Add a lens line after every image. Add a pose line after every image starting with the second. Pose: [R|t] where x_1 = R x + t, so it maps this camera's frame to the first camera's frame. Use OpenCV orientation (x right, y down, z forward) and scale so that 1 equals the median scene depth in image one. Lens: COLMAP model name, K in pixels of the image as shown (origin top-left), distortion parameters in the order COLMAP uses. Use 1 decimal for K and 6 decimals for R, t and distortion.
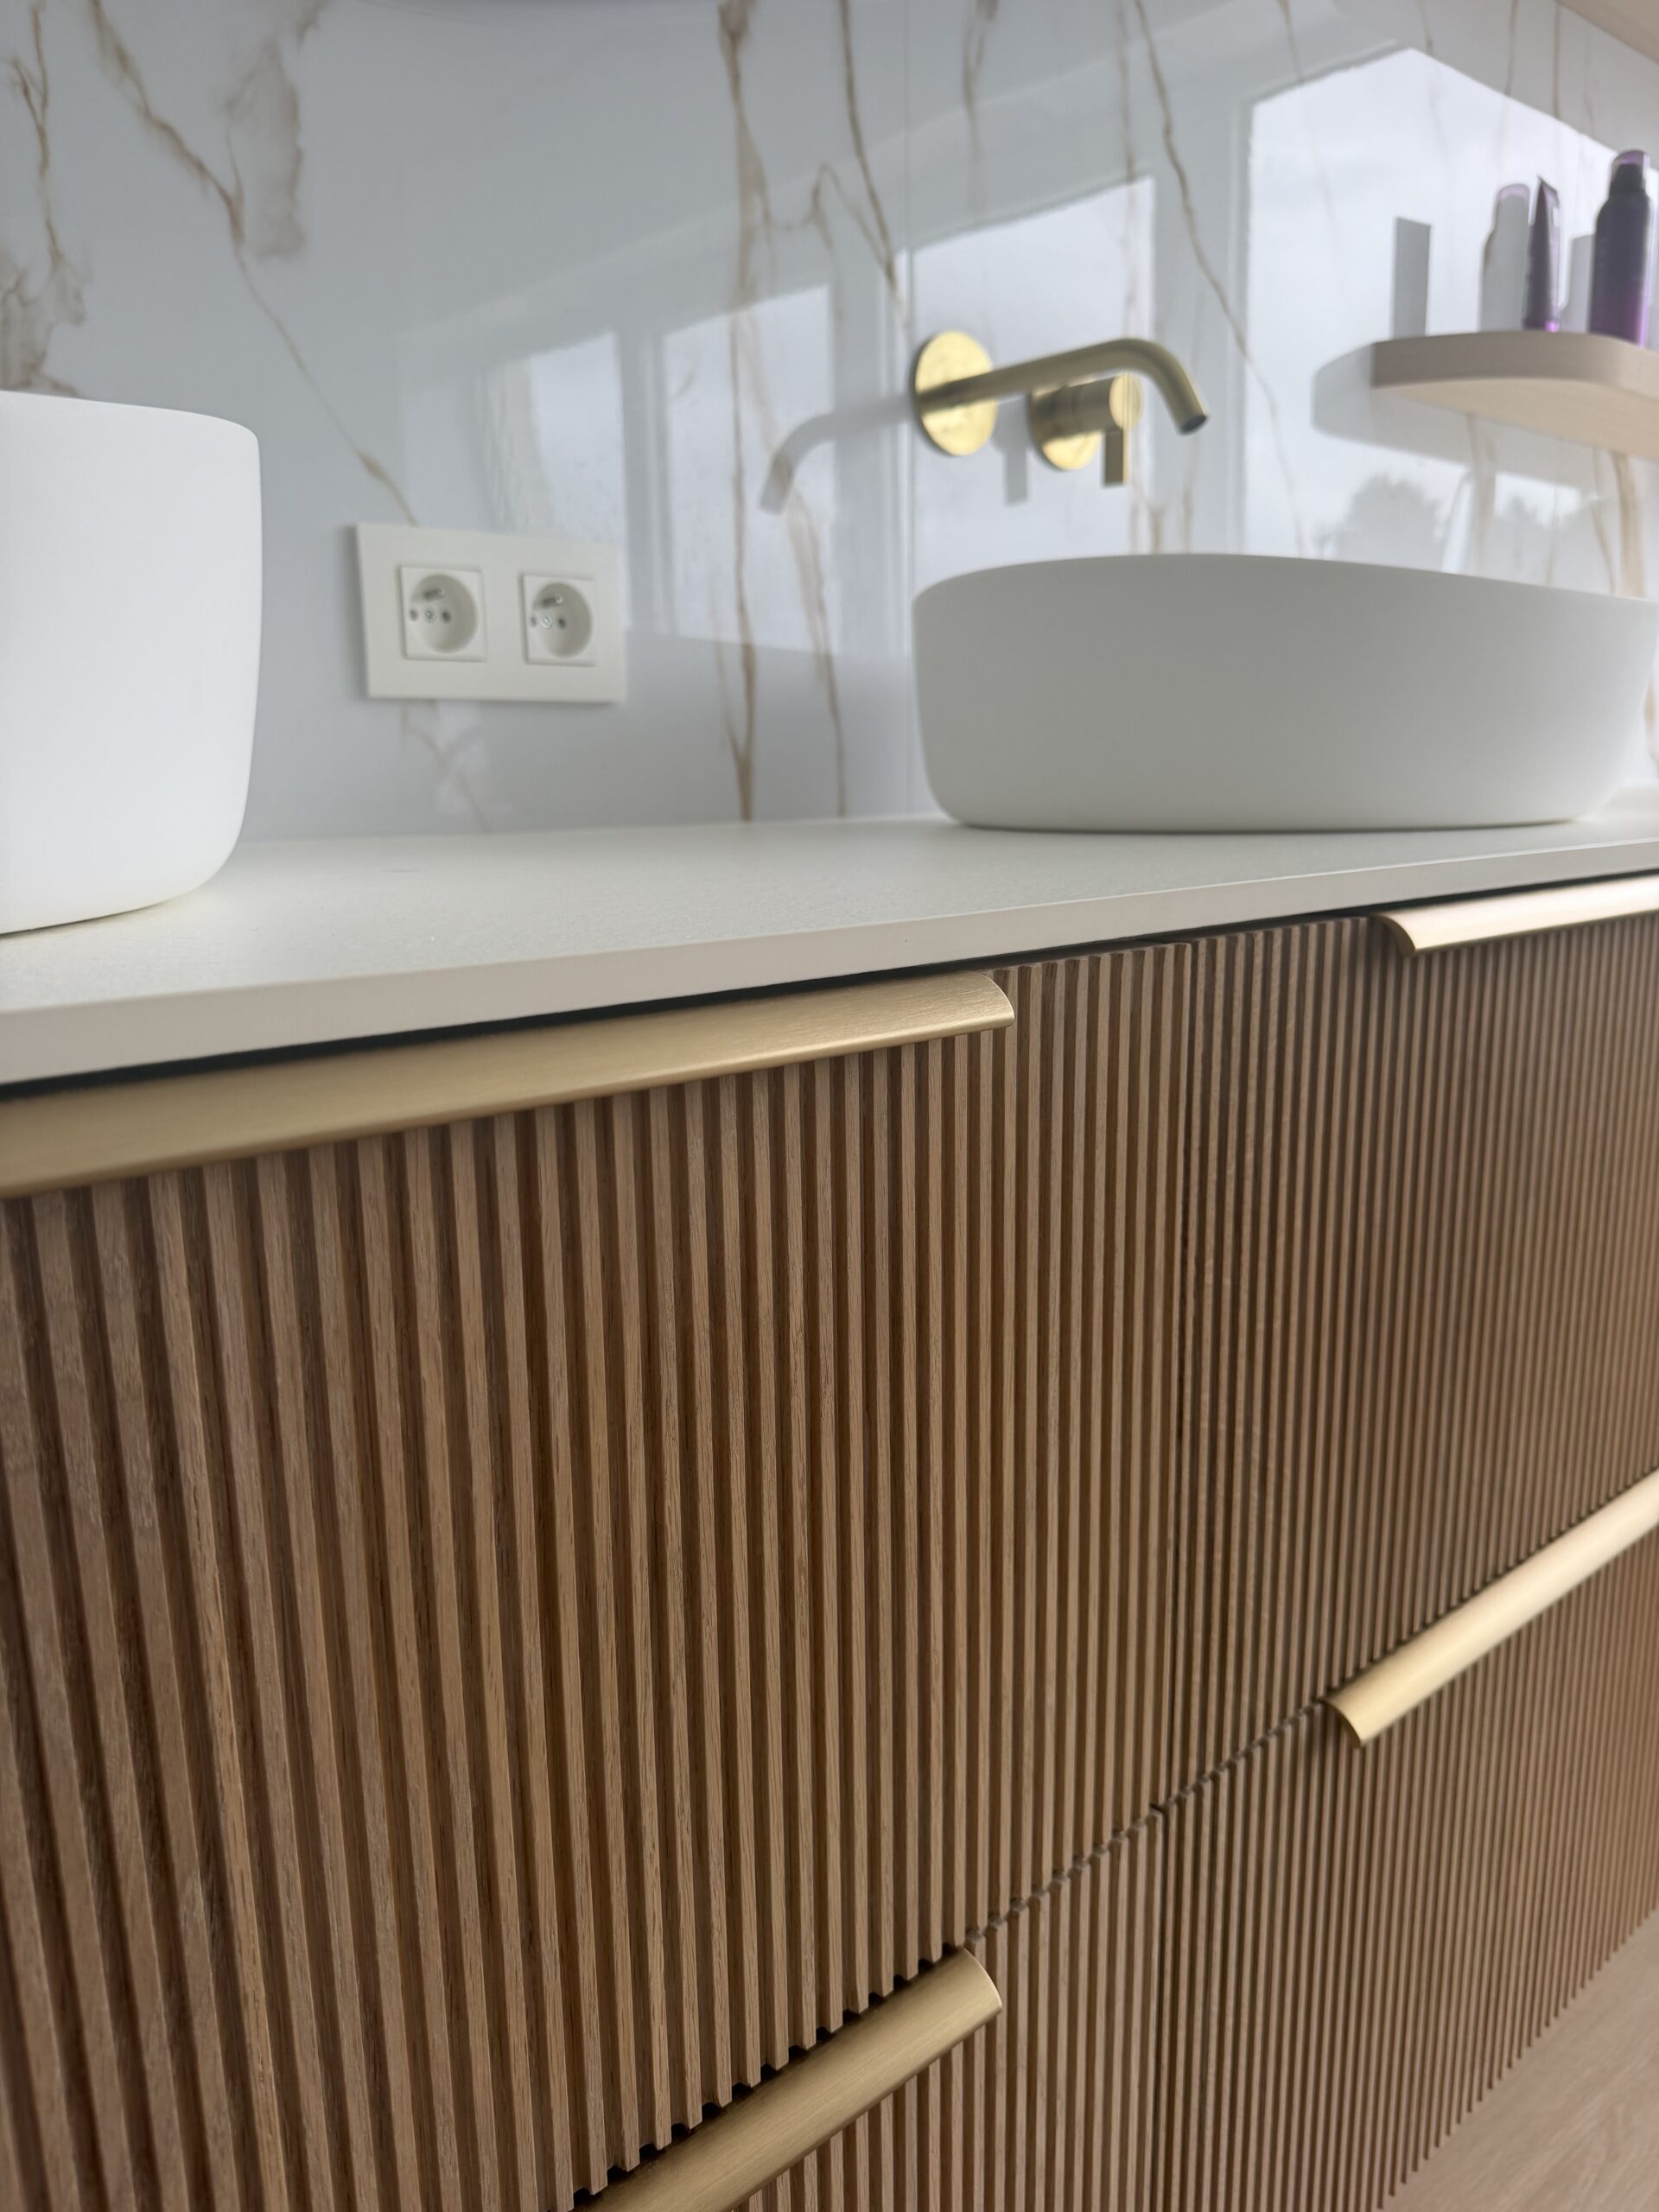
lens RADIAL K [[1591.5, 0, 857.9], [0, 1591.5, 1118.5], [0, 0, 1]] dist [0.088798, -0.145962]
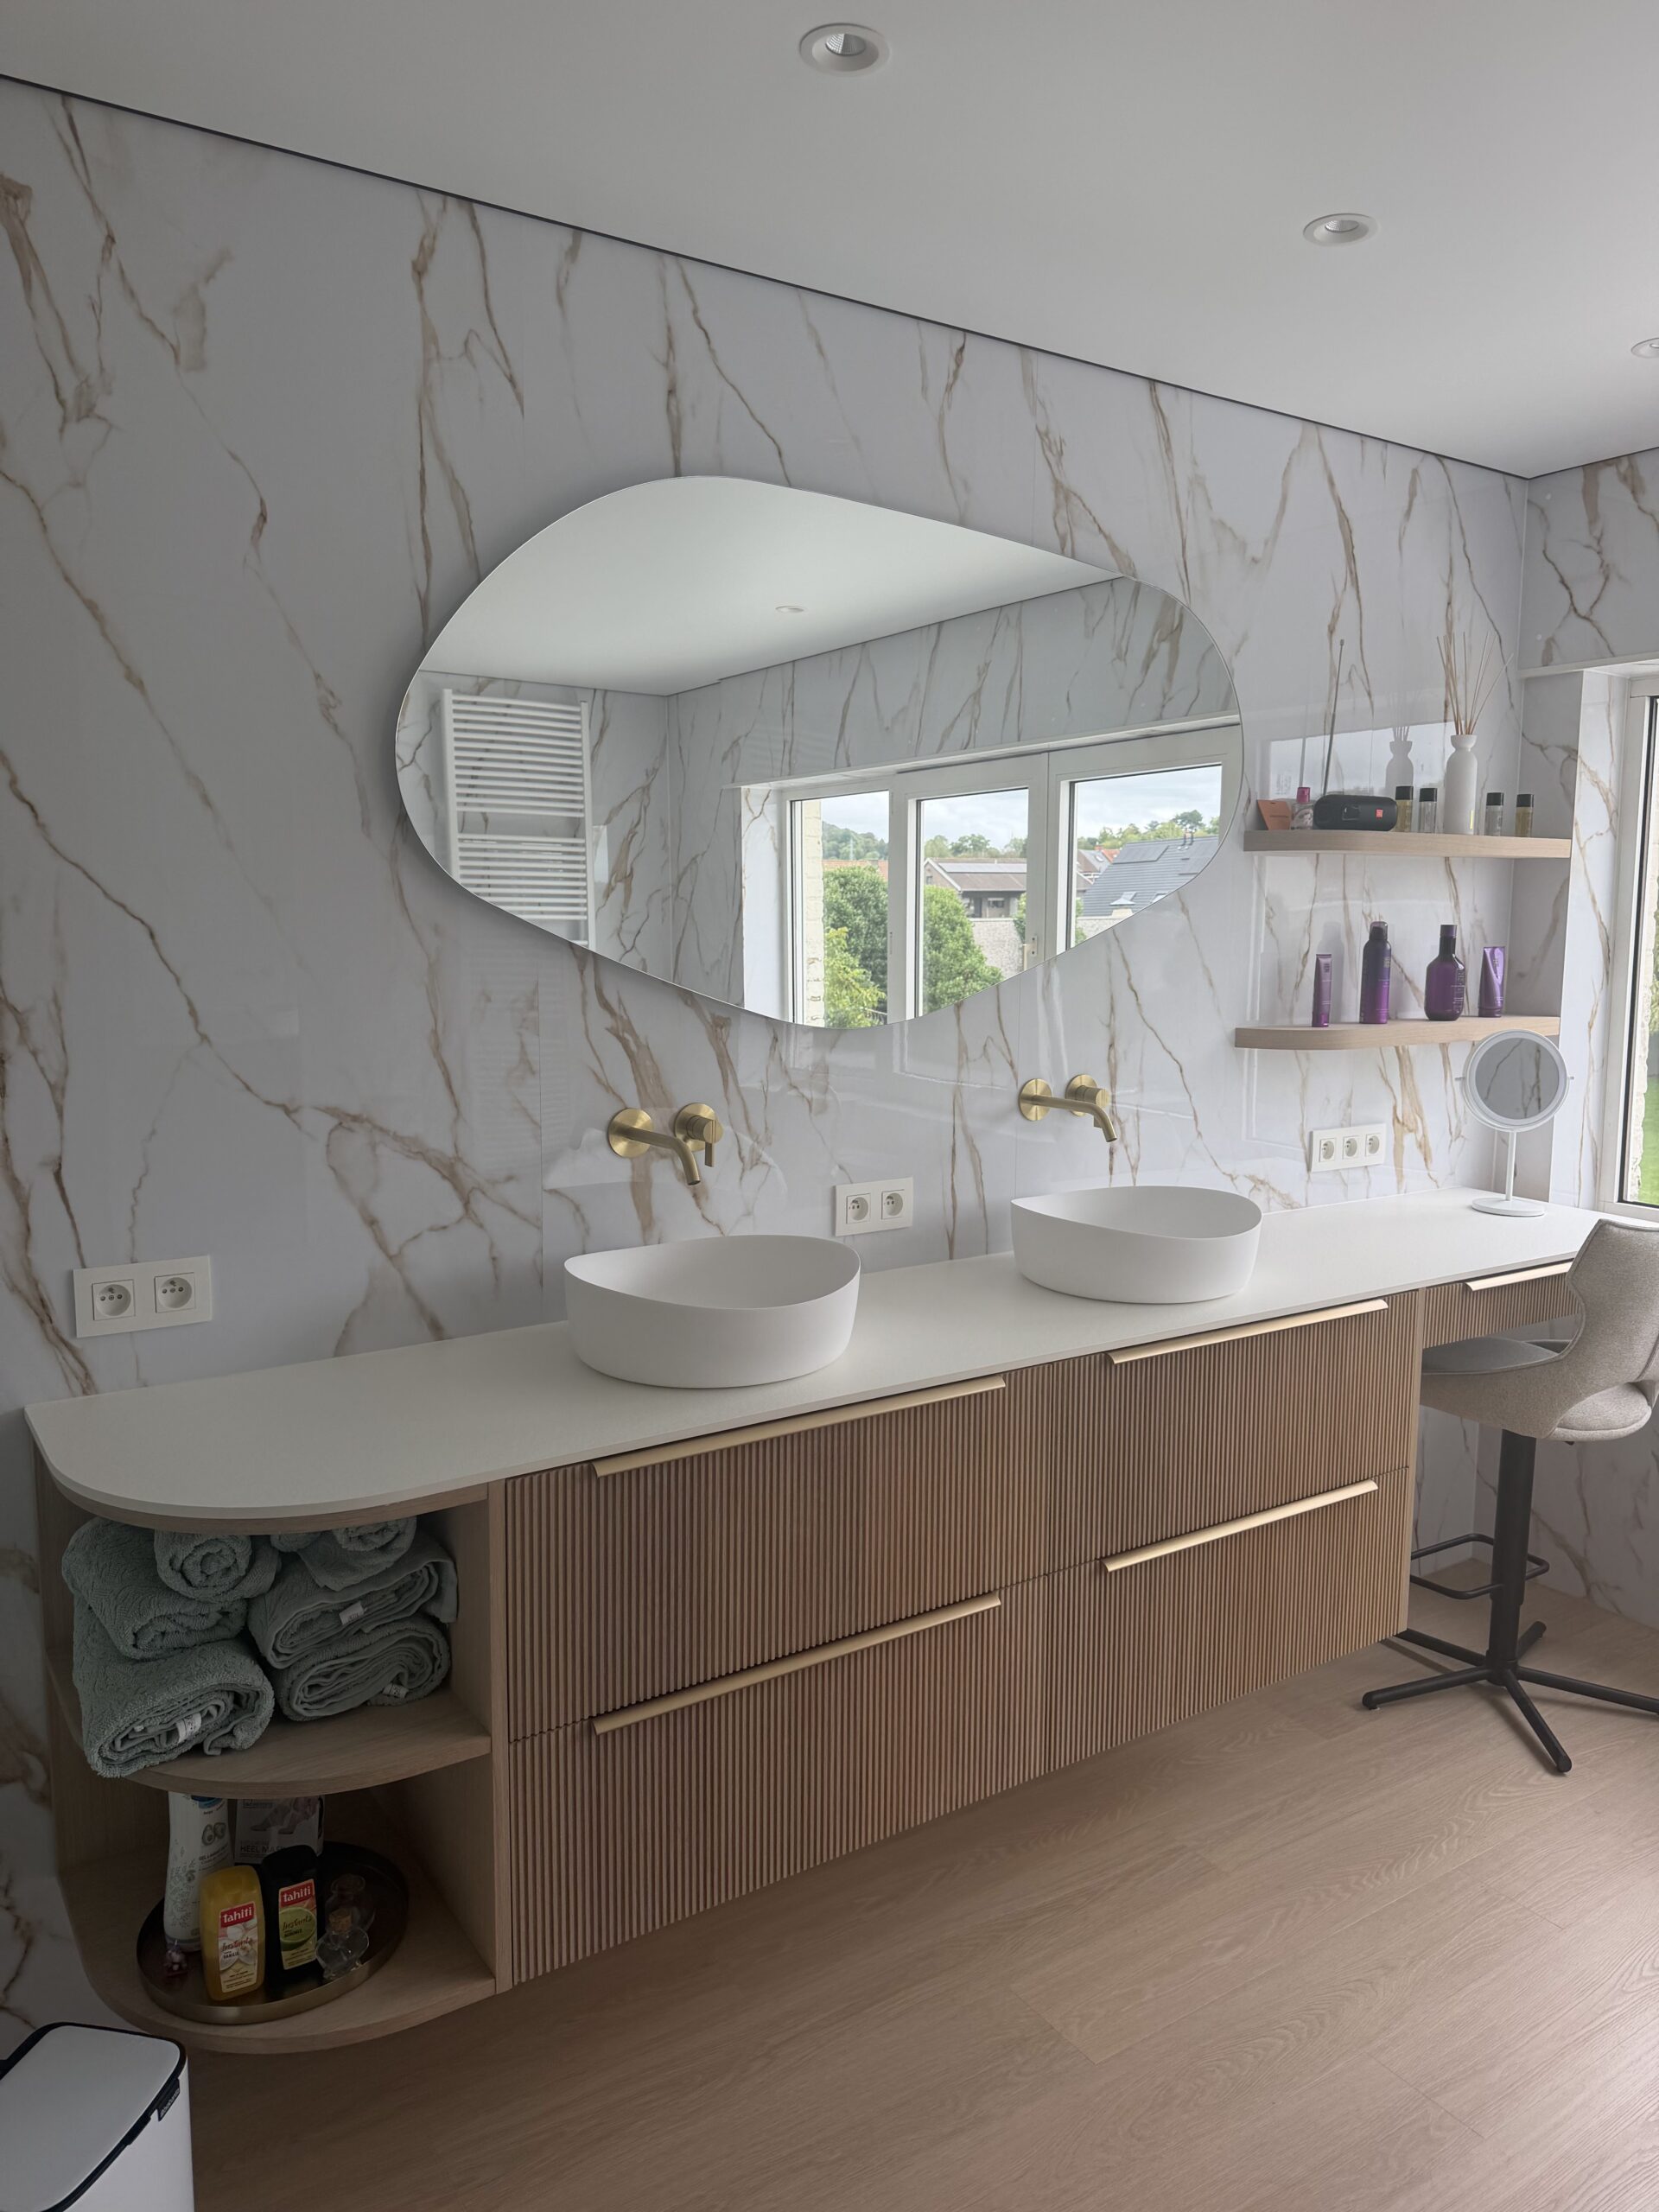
lens RADIAL K [[1591.5, 0, 857.9], [0, 1591.5, 1118.5], [0, 0, 1]] dist [0.088798, -0.145962]
pose [[0.992694, 0.041422, -0.113329, 0.082631], [-0.050975, 0.995266, -0.082744, -0.224635], [0.109365, 0.087916, 0.990106, -2.024380]]
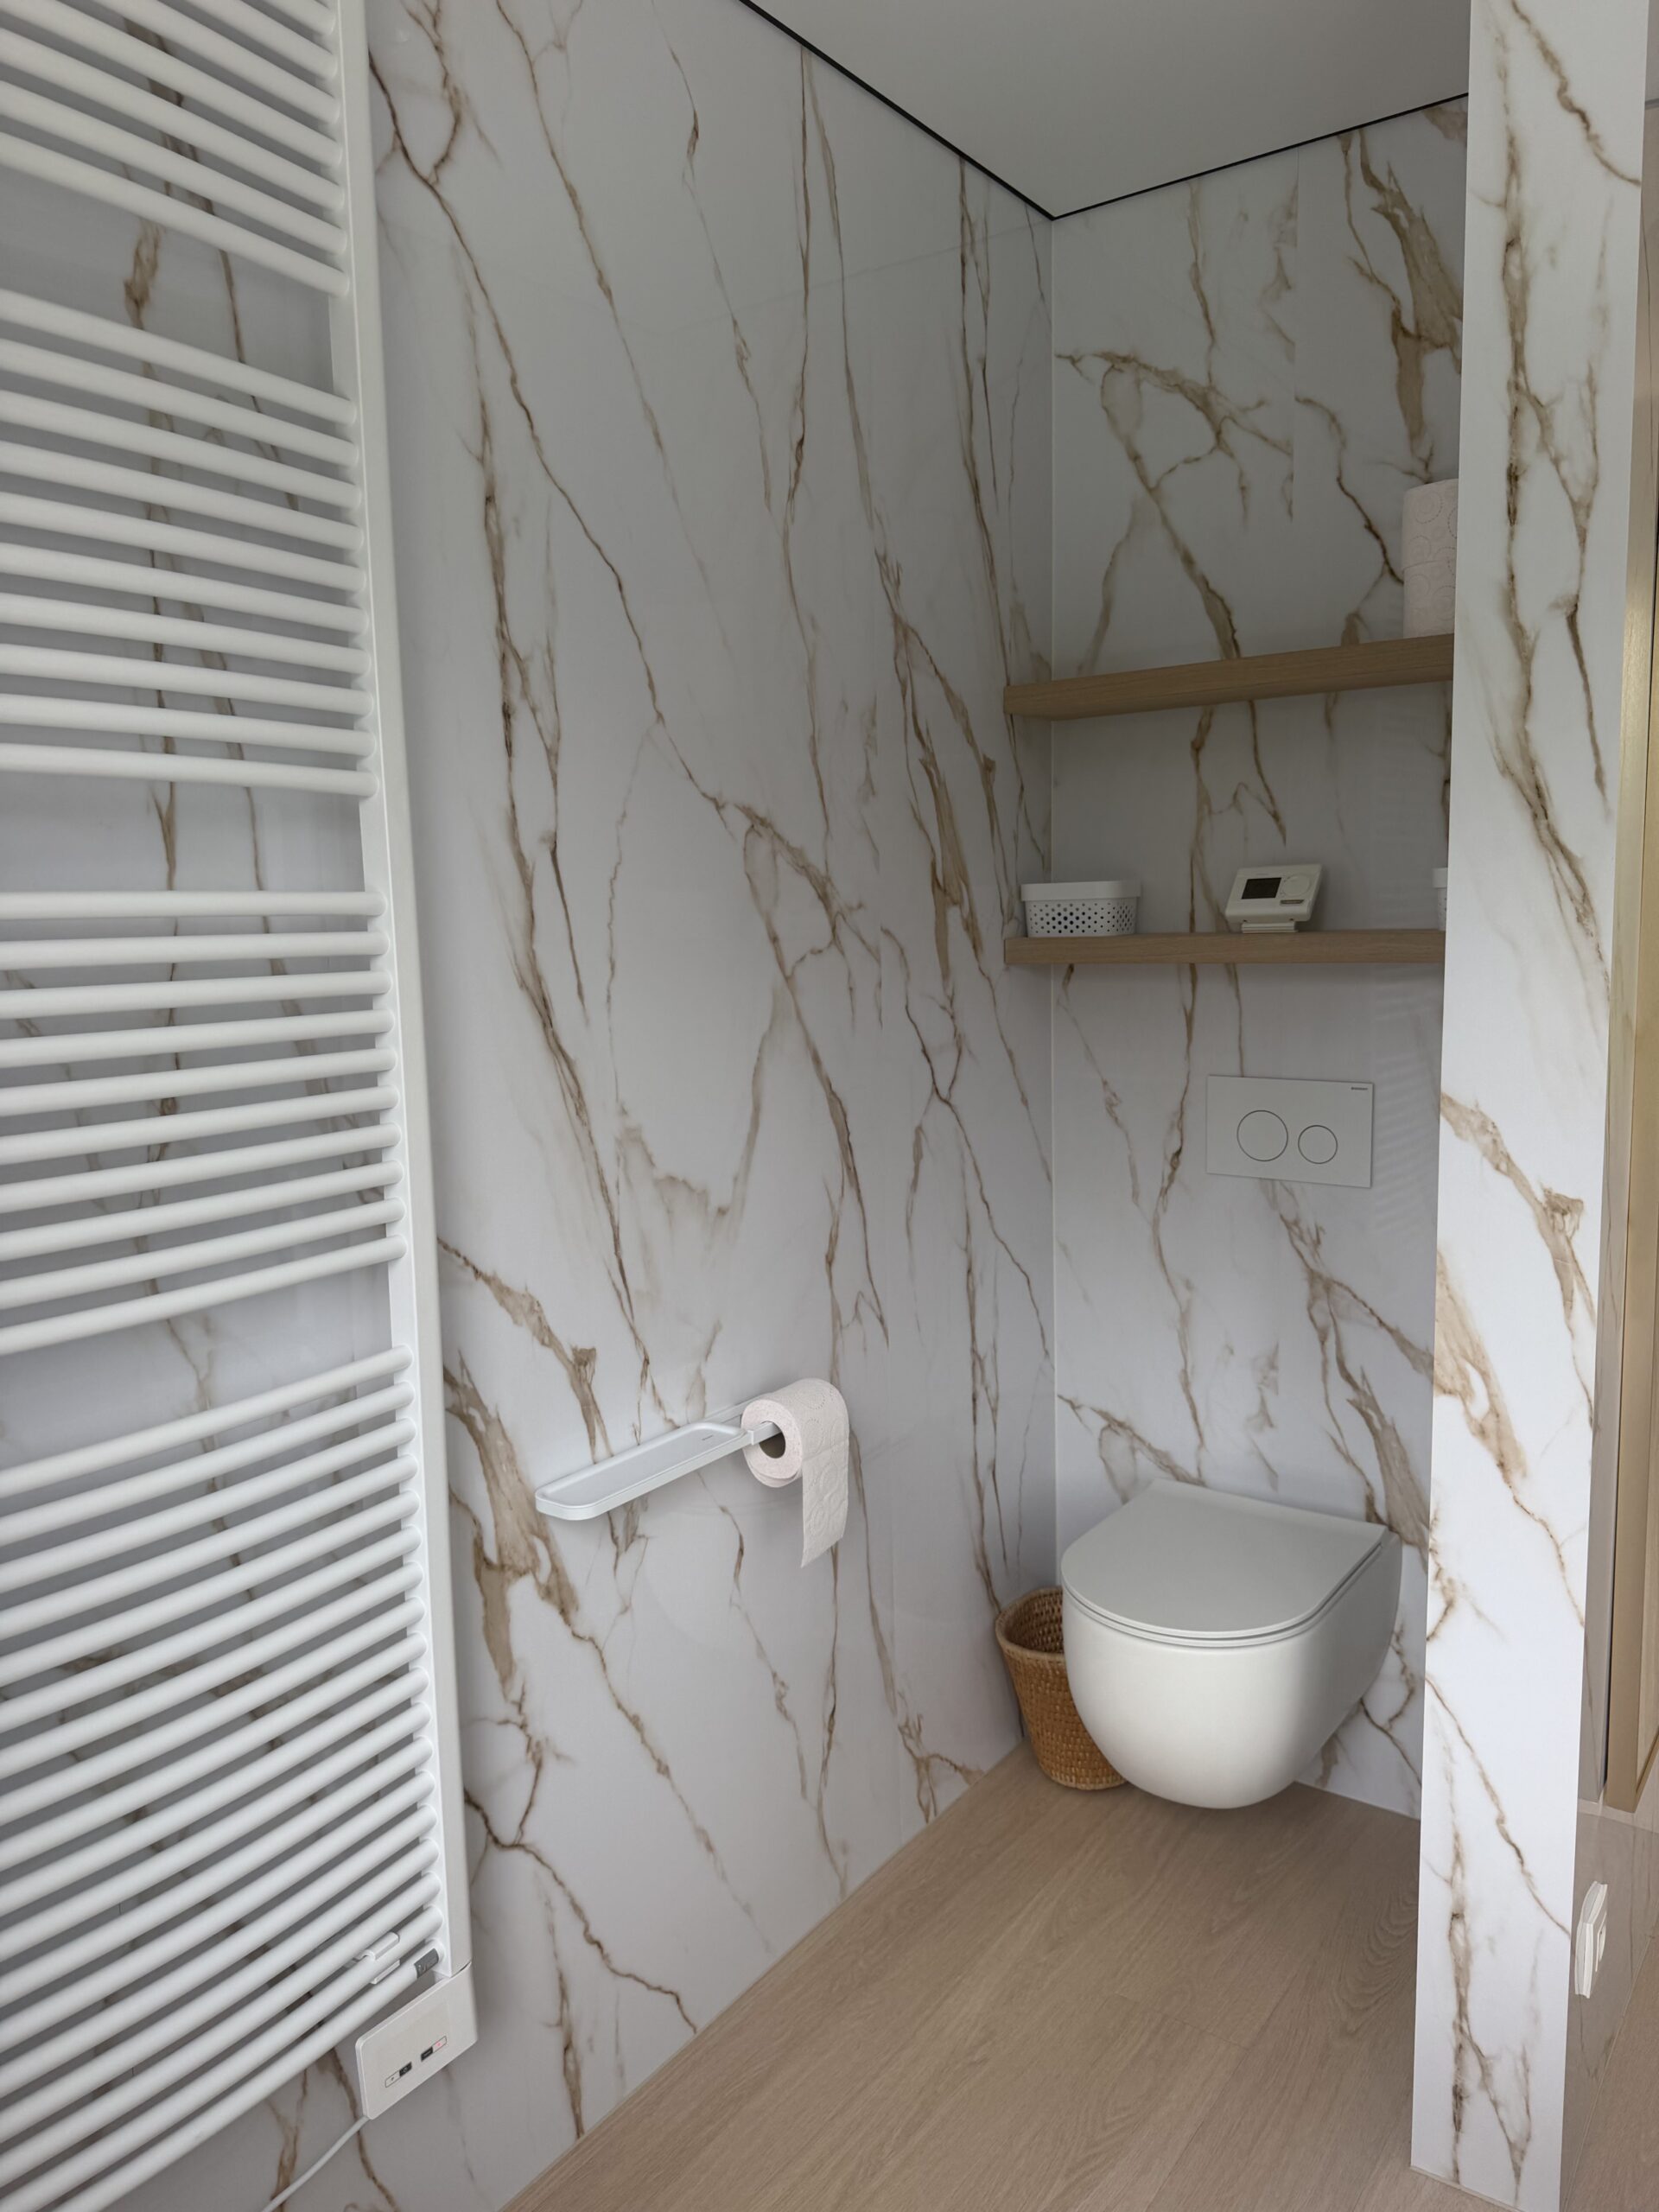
lens RADIAL K [[1591.5, 0, 857.9], [0, 1591.5, 1118.5], [0, 0, 1]] dist [0.088798, -0.145962]
pose [[0.970995, -0.037511, 0.236139, -1.370300], [0.059362, 0.994515, -0.086114, 0.229373], [-0.231614, 0.097634, 0.967896, -1.858046]]
